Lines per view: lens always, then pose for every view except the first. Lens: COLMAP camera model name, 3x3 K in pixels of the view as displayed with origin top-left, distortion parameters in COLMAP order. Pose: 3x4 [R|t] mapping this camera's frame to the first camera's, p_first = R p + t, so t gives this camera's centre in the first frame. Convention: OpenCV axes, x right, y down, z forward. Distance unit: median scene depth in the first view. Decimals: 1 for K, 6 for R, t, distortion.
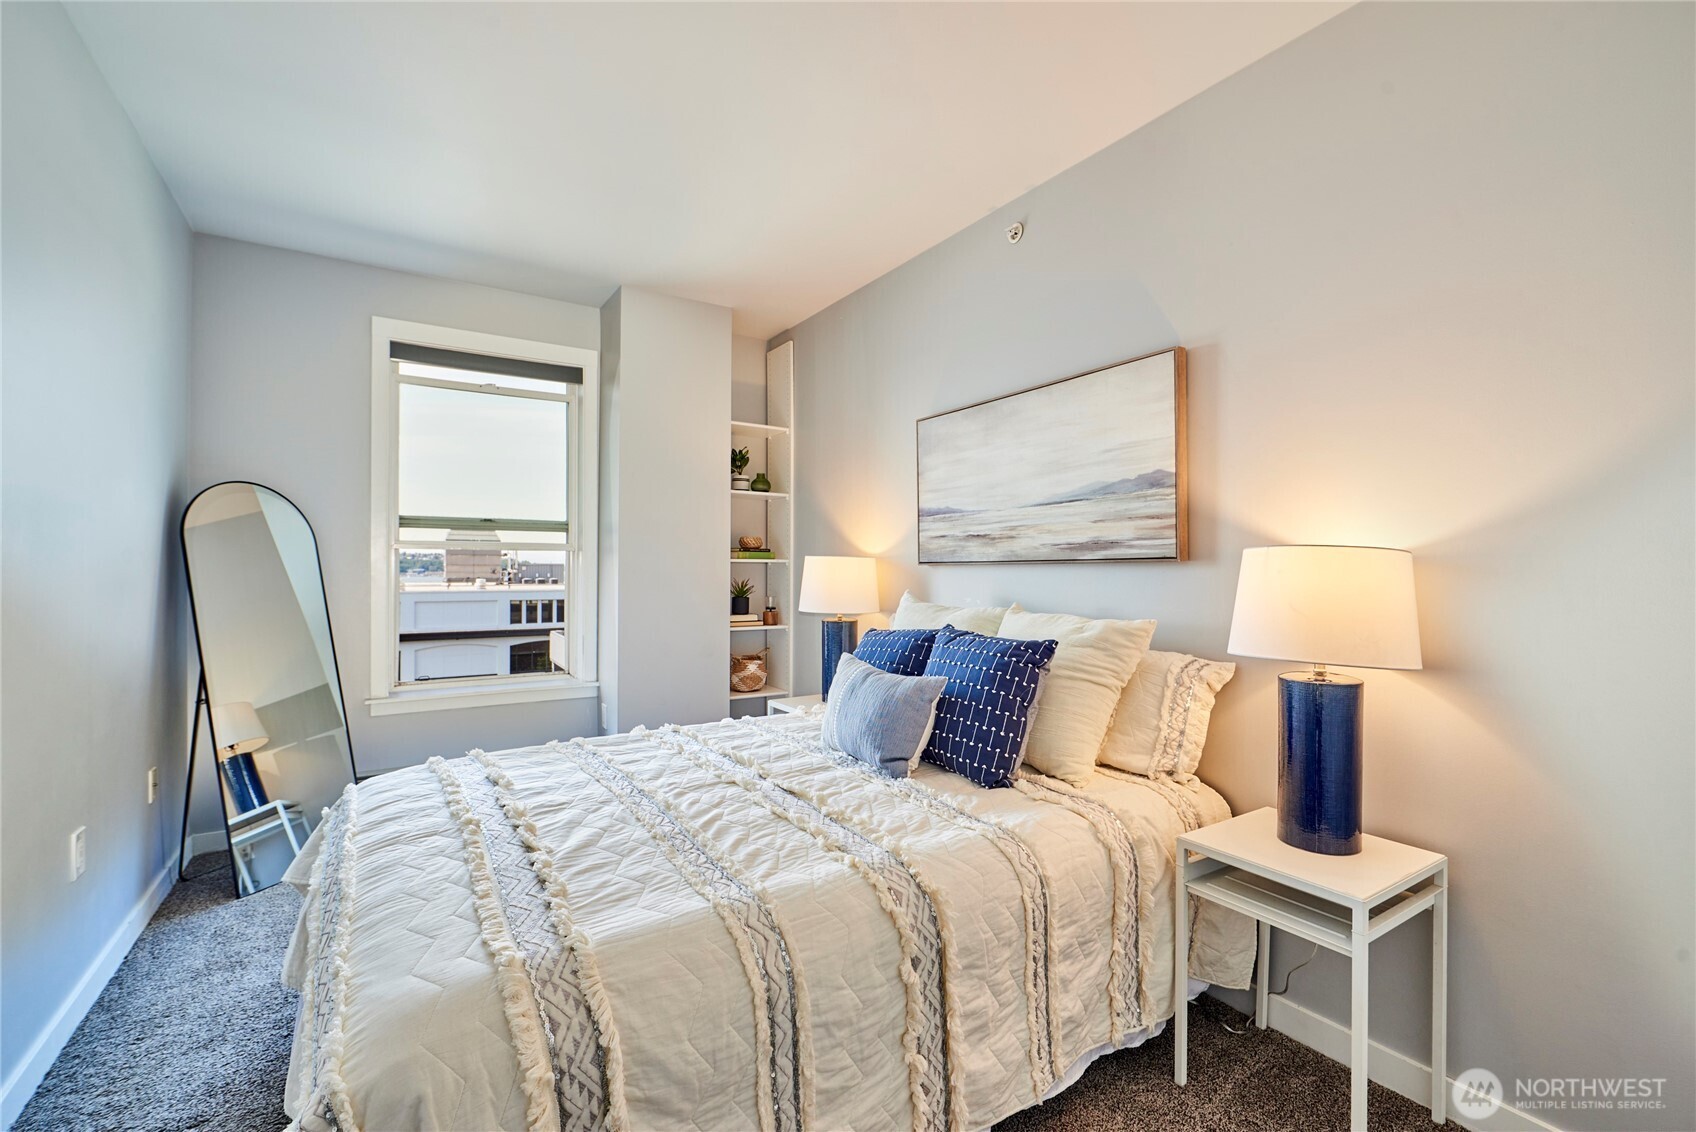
lens RADIAL K [[734.4, 0, 853.3], [0, 734.4, 572.3], [0, 0, 1]] dist [-0.014708, 0.000745]
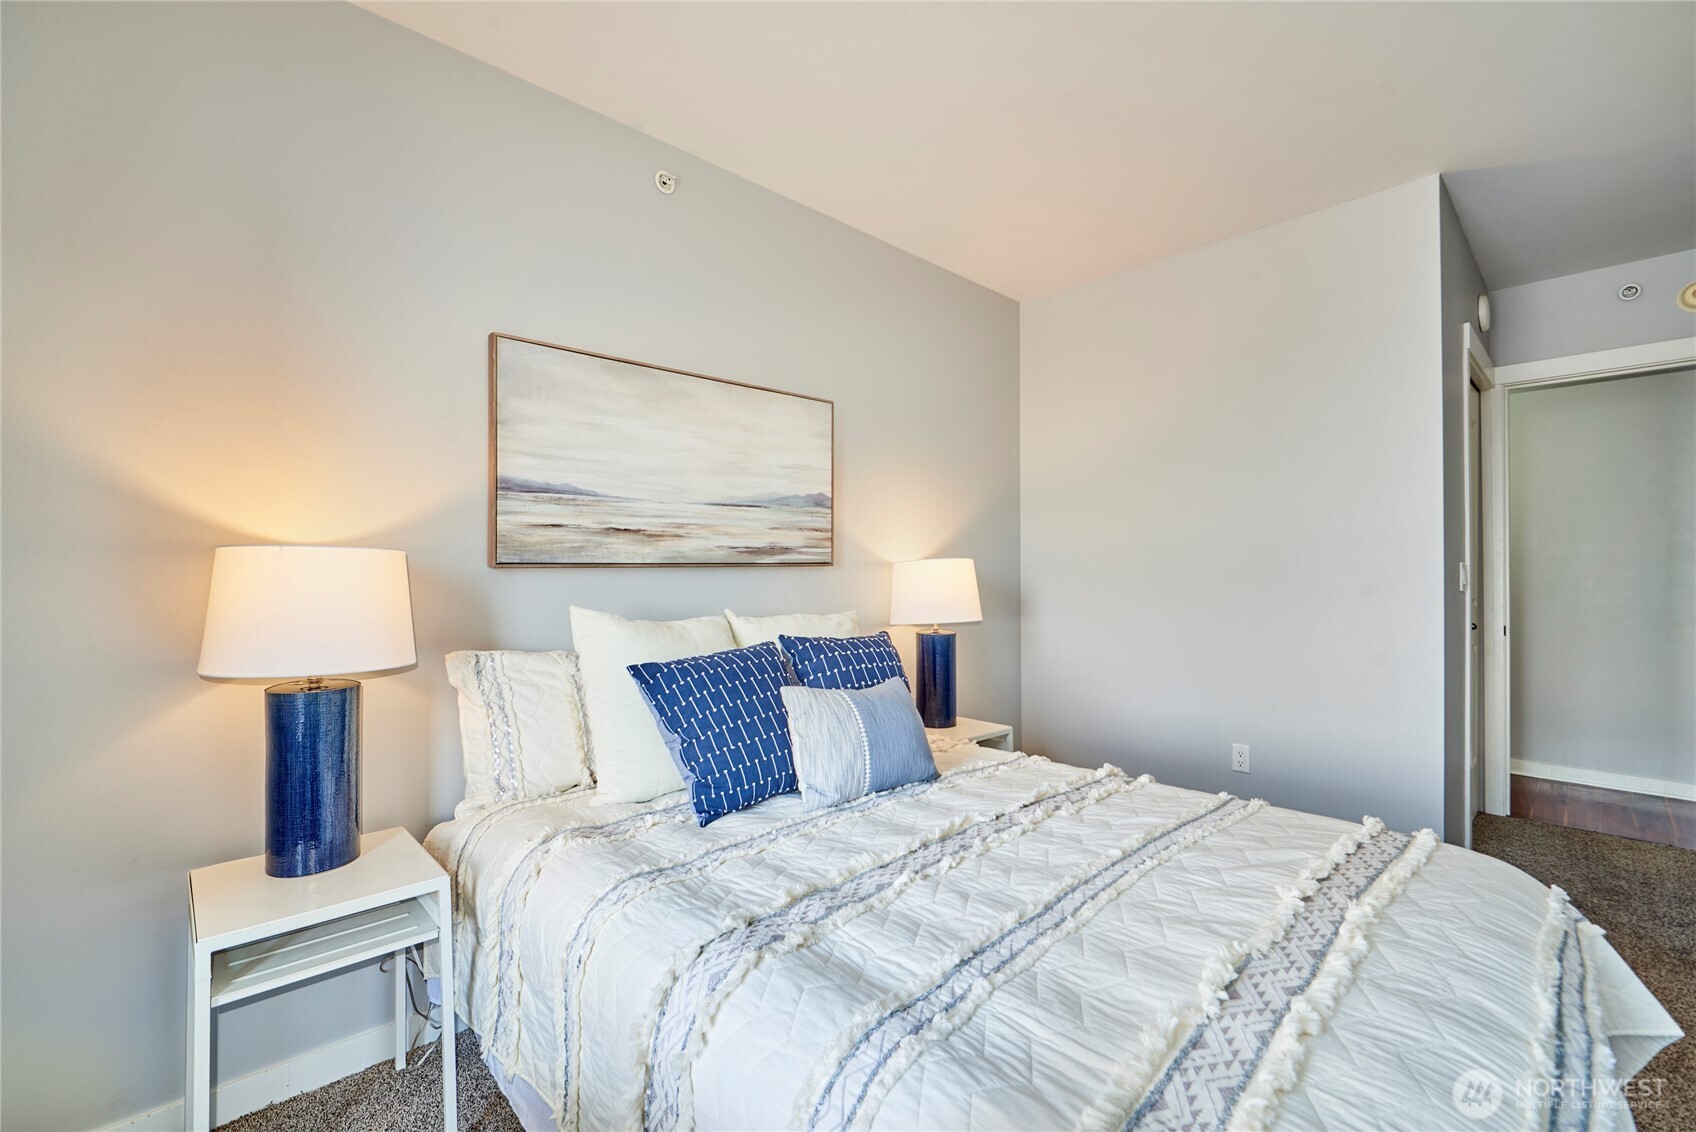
lens RADIAL K [[734.4, 0, 853.3], [0, 734.4, 572.3], [0, 0, 1]] dist [-0.014708, 0.000745]
pose [[-0.195129, -0.003221, 0.980772, -0.704577], [0.007685, 0.999959, 0.004812, -0.007886], [-0.980748, 0.008476, -0.195096, 1.010522]]
